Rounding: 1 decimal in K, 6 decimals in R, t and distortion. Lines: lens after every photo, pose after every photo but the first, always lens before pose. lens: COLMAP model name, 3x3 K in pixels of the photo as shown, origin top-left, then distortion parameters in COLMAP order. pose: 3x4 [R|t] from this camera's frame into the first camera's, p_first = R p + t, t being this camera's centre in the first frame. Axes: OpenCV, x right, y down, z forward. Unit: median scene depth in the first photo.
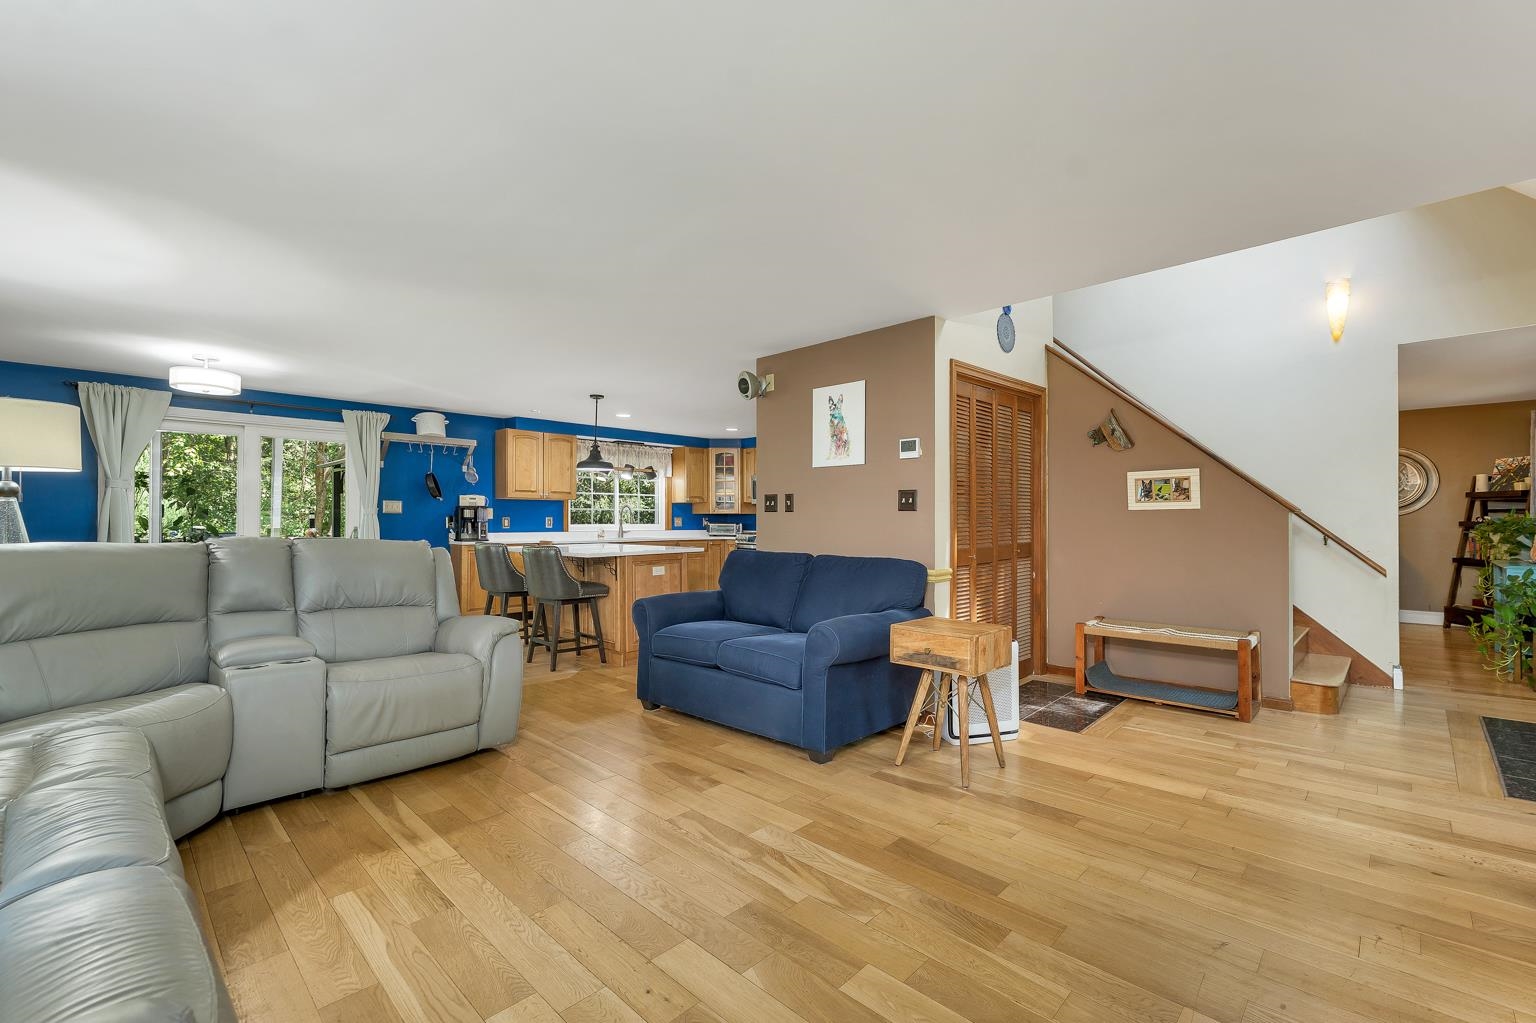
lens RADIAL K [[662.5, 0, 768.0], [0, 662.5, 511.5], [0, 0, 1]] dist [0.001493, 0.000201]
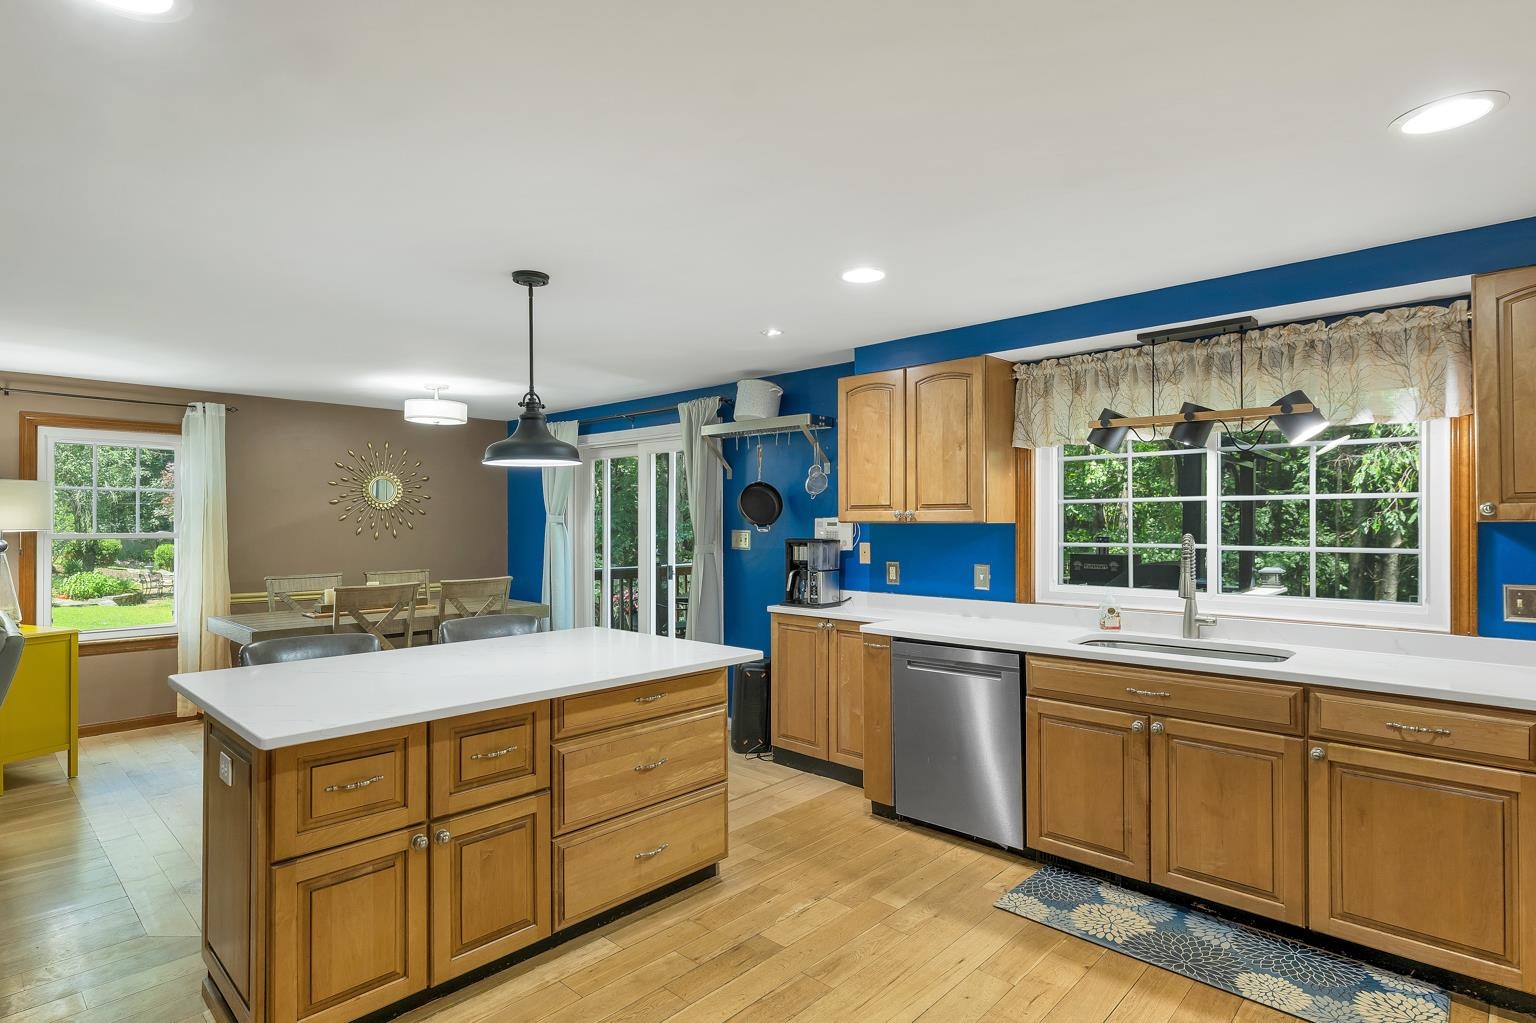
lens RADIAL K [[777.0, 0, 759.9], [0, 777.0, 518.2], [0, 0, 1]] dist [0.000037, 0.000214]
pose [[0.014081, -0.002259, -0.999898, 0.182092], [0.015311, 0.999881, -0.002043, -0.025411], [0.999784, -0.015281, 0.014114, 1.004701]]
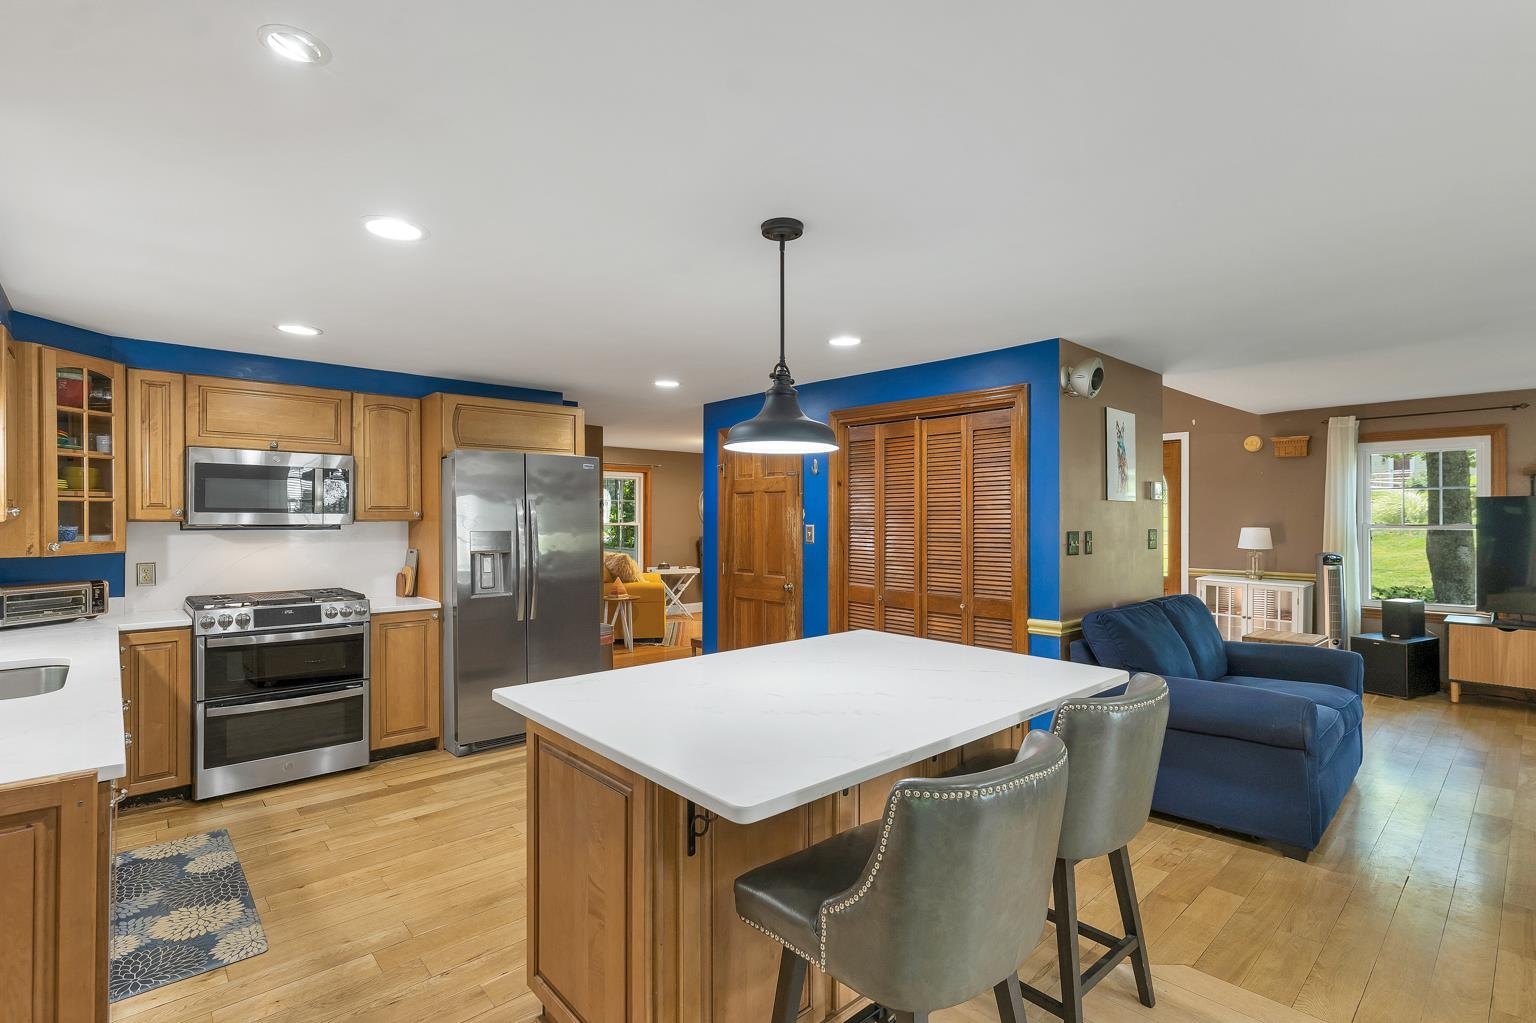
lens RADIAL K [[722.8, 0, 768.0], [0, 722.8, 511.5], [0, 0, 1]] dist [0.000914, 0.000098]
pose [[0.051876, 0.009966, 0.998604, -0.559160], [-0.006116, 0.999935, -0.009662, -0.023053], [-0.998635, -0.005606, 0.051934, 0.879931]]
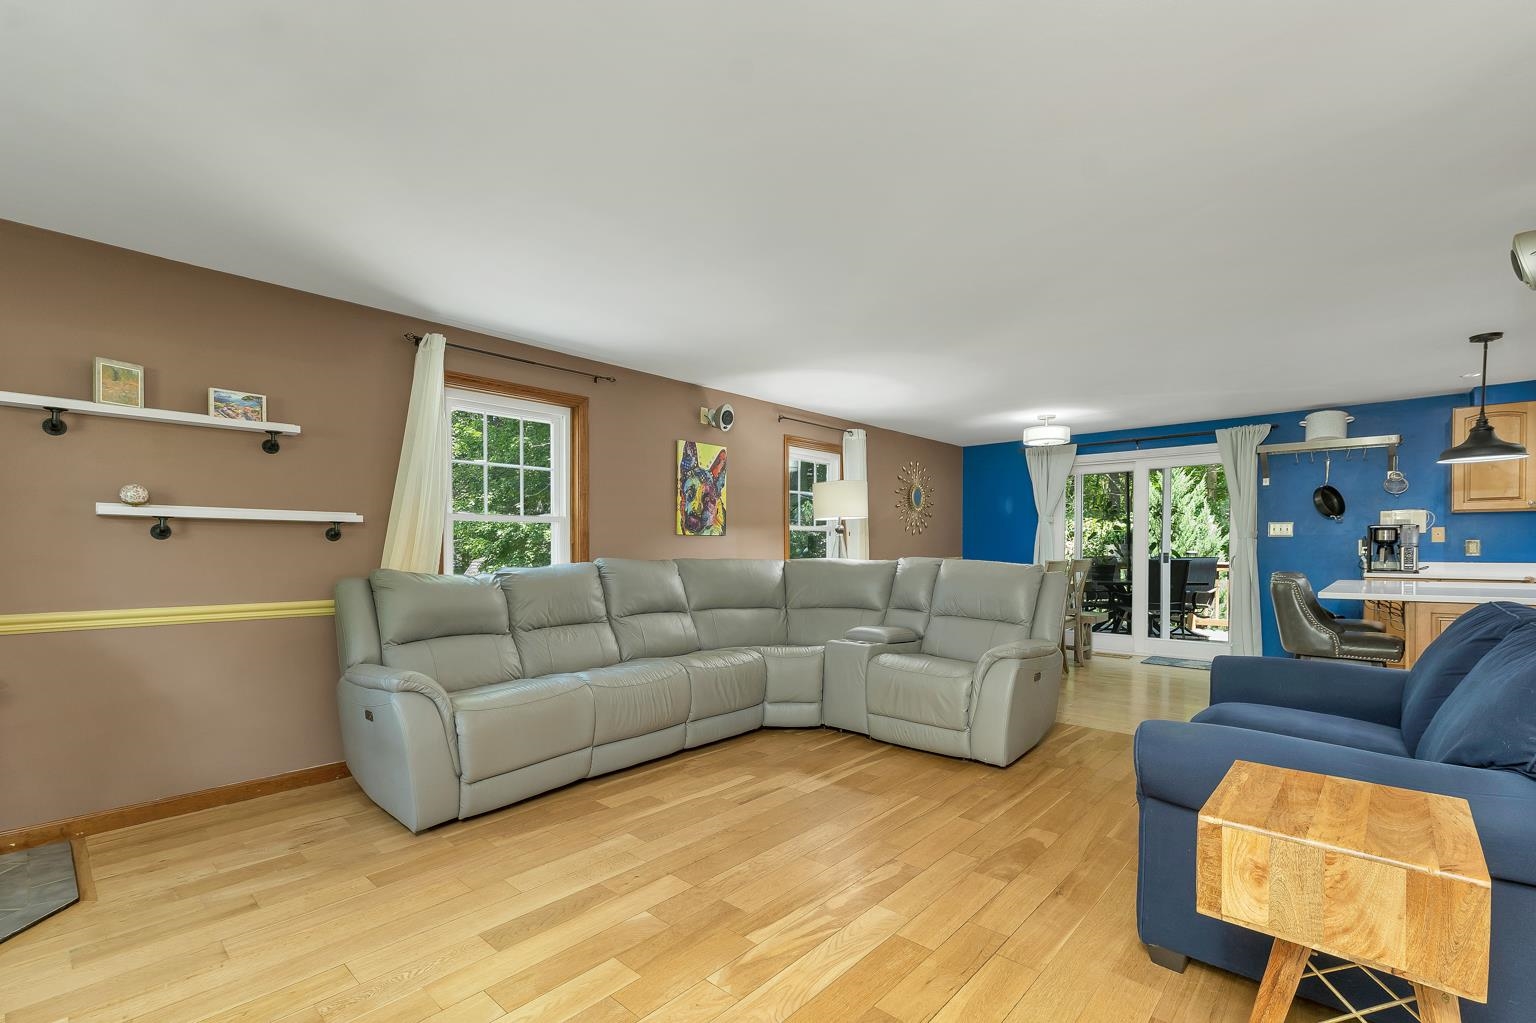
lens RADIAL K [[674.6, 0, 760.8], [0, 674.6, 553.9], [0, 0, 1]] dist [0.001216, 0.000021]
pose [[0.033951, 0.011283, -0.999360, 0.295951], [0.016413, 0.999795, 0.011845, 0.003848], [0.999289, -0.016804, 0.033758, 0.286082]]
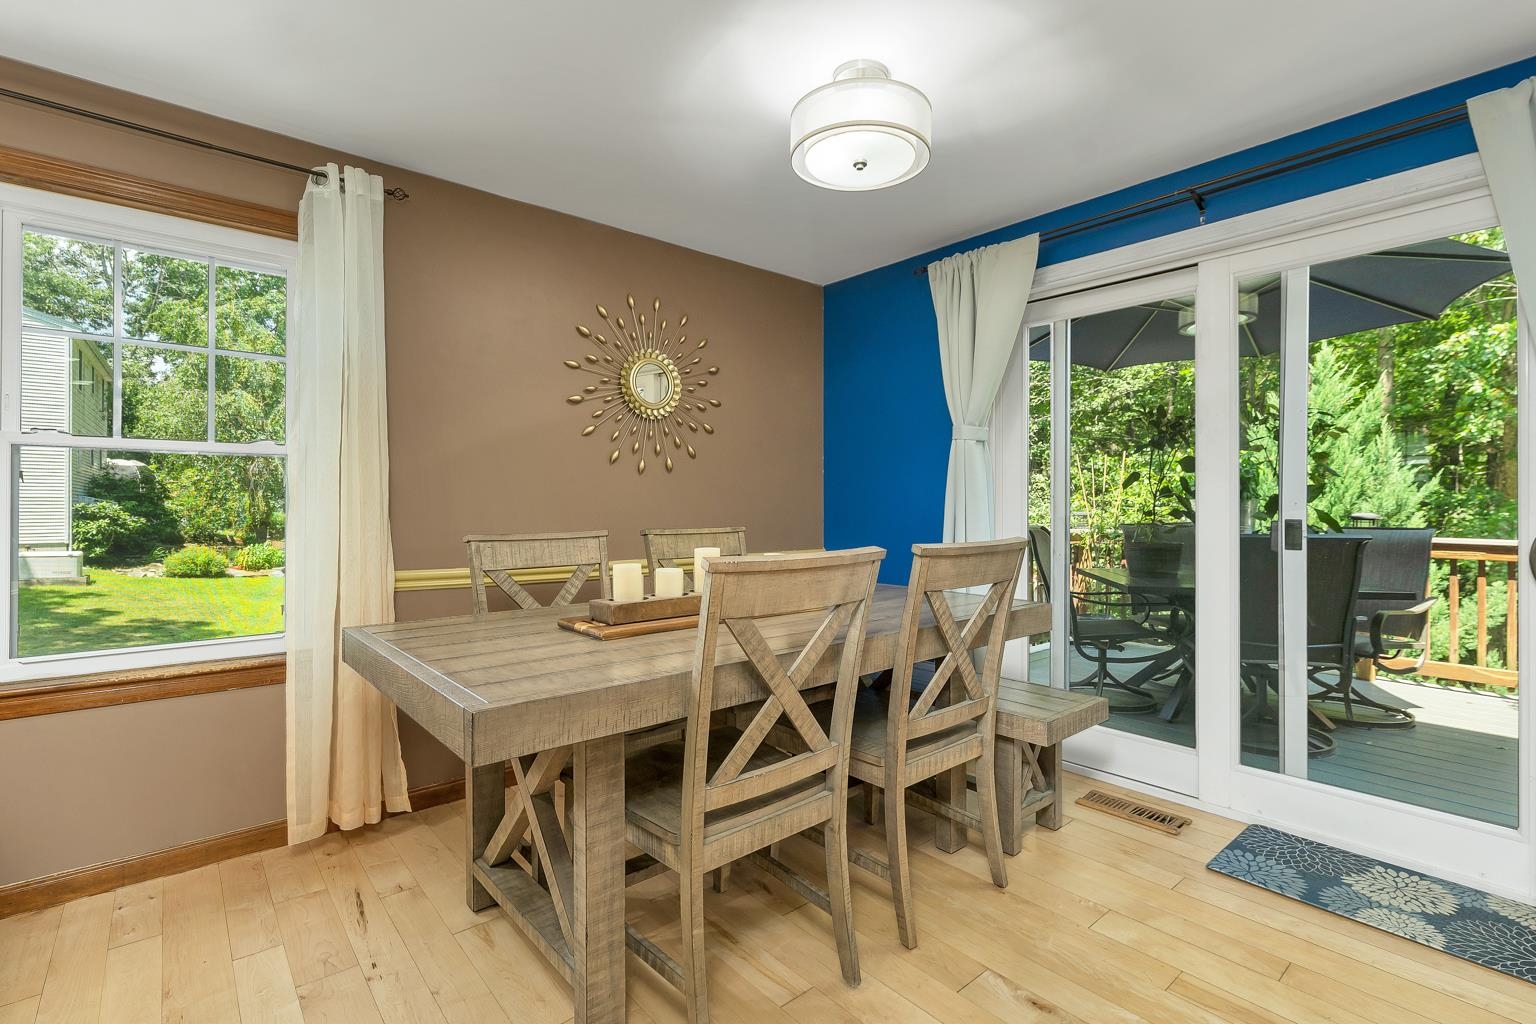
lens RADIAL K [[702.5, 0, 766.7], [0, 702.5, 502.4], [0, 0, 1]] dist [0.002128, 0.000863]
pose [[-0.086826, -0.001925, -0.996222, -0.299276], [0.013291, 0.999907, -0.003091, 0.012203], [0.996135, -0.013509, -0.086792, 0.681428]]
